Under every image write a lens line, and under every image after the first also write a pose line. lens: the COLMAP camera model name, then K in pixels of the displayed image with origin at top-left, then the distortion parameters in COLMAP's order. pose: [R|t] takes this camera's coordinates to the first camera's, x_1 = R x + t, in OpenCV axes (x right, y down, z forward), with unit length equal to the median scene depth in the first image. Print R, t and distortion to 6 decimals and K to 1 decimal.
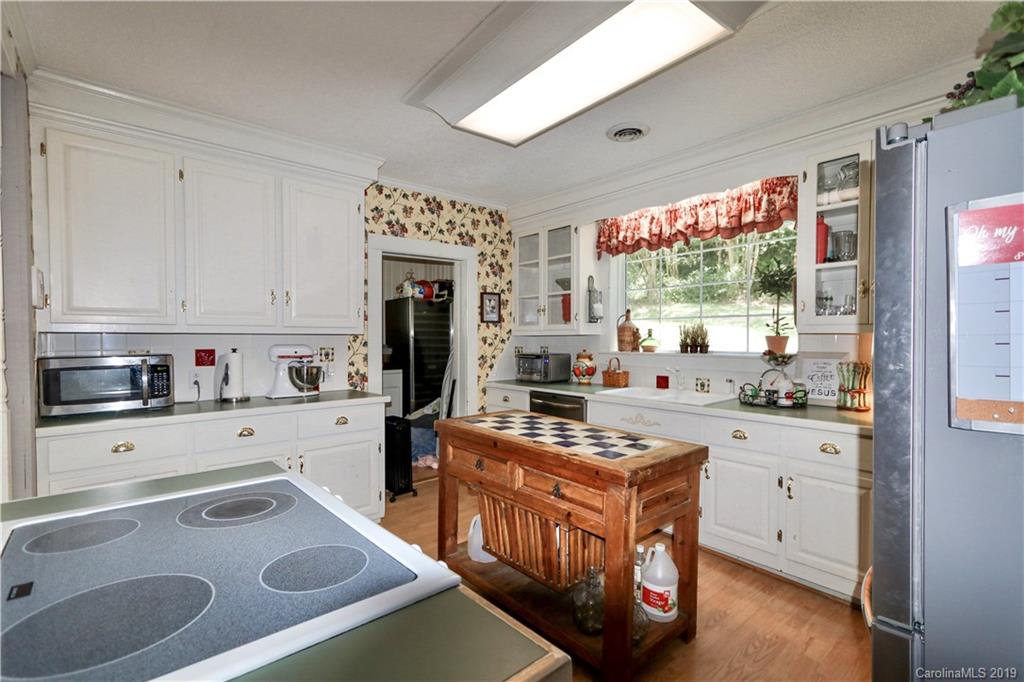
lens RADIAL K [[465.6, 0, 511.6], [0, 465.6, 340.4], [0, 0, 1]] dist [0.005230, 0.001779]
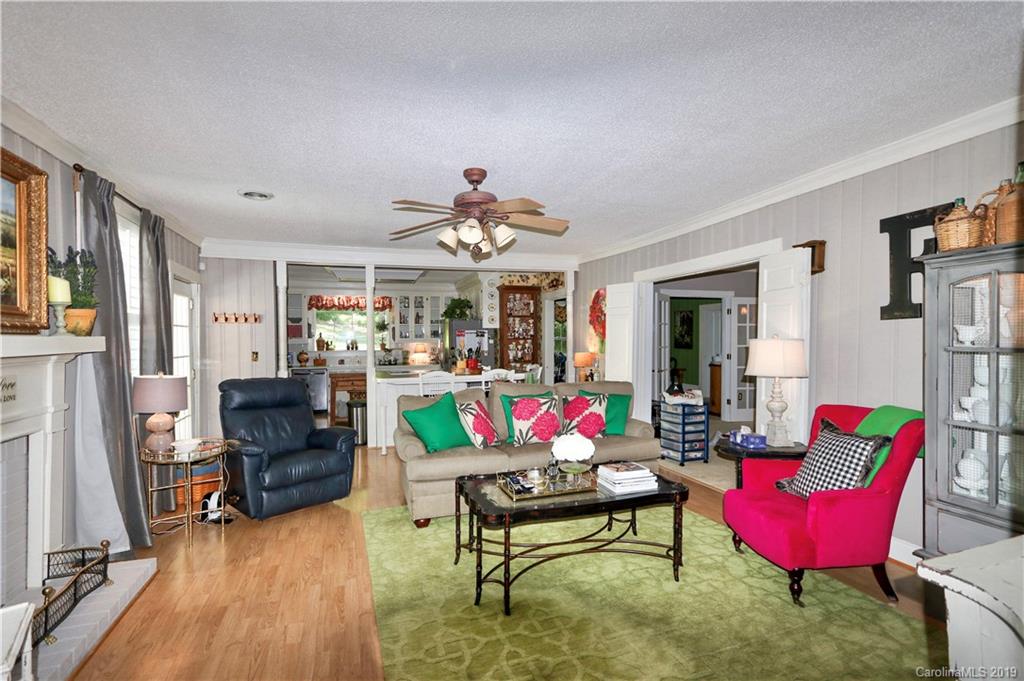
lens RADIAL K [[465.6, 0, 511.2], [0, 465.6, 342.6], [0, 0, 1]] dist [0.005230, 0.001779]
pose [[0.345647, -0.005117, 0.938350, -1.775666], [0.014183, 0.999899, 0.000228, -0.003949], [-0.938257, 0.013230, 0.345685, -0.772596]]
